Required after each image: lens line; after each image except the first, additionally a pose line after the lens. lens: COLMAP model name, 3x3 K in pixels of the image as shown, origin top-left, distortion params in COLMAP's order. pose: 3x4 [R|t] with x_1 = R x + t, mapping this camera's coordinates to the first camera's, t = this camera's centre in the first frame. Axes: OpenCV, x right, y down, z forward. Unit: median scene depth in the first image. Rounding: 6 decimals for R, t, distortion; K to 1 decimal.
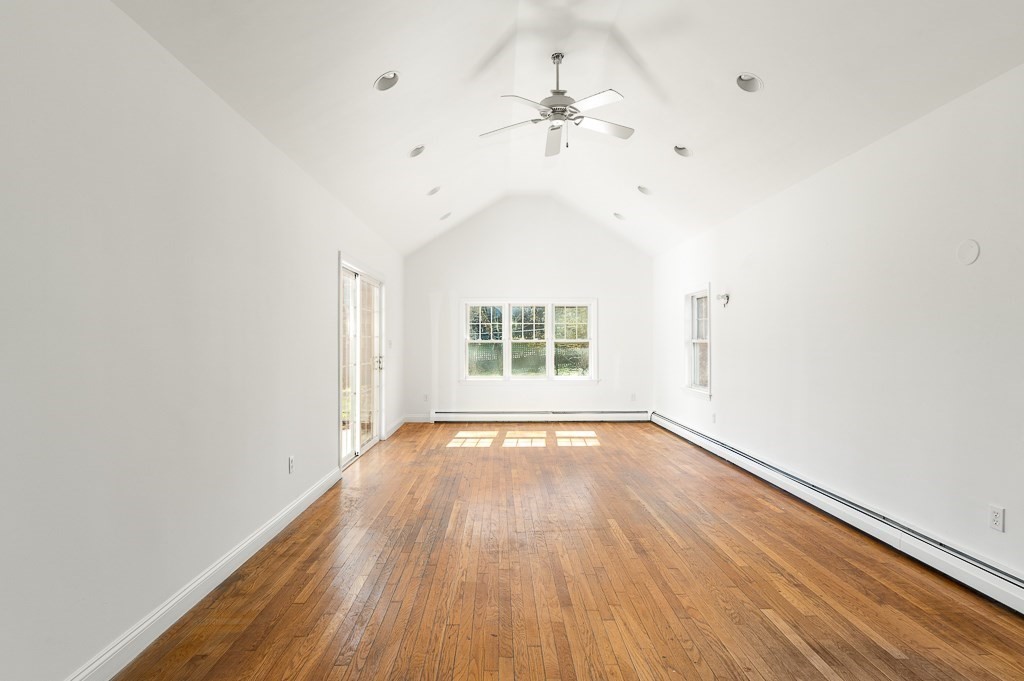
lens RADIAL K [[440.2, 0, 511.0], [0, 440.2, 338.6], [0, 0, 1]] dist [0.001409, 0.001758]
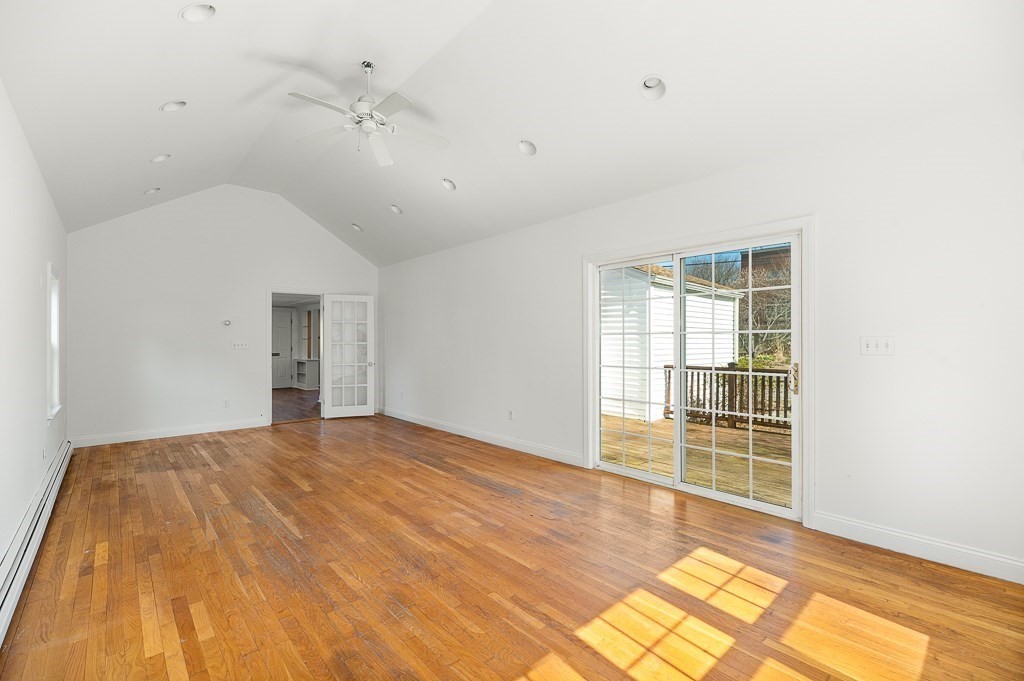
lens RADIAL K [[440.2, 0, 509.0], [0, 440.2, 341.5], [0, 0, 1]] dist [0.001409, 0.001758]
pose [[-0.734477, 0.002101, -0.678631, 0.577004], [-0.000748, 0.999992, 0.003906, 0.003042], [0.678634, 0.003377, -0.734469, 2.022005]]
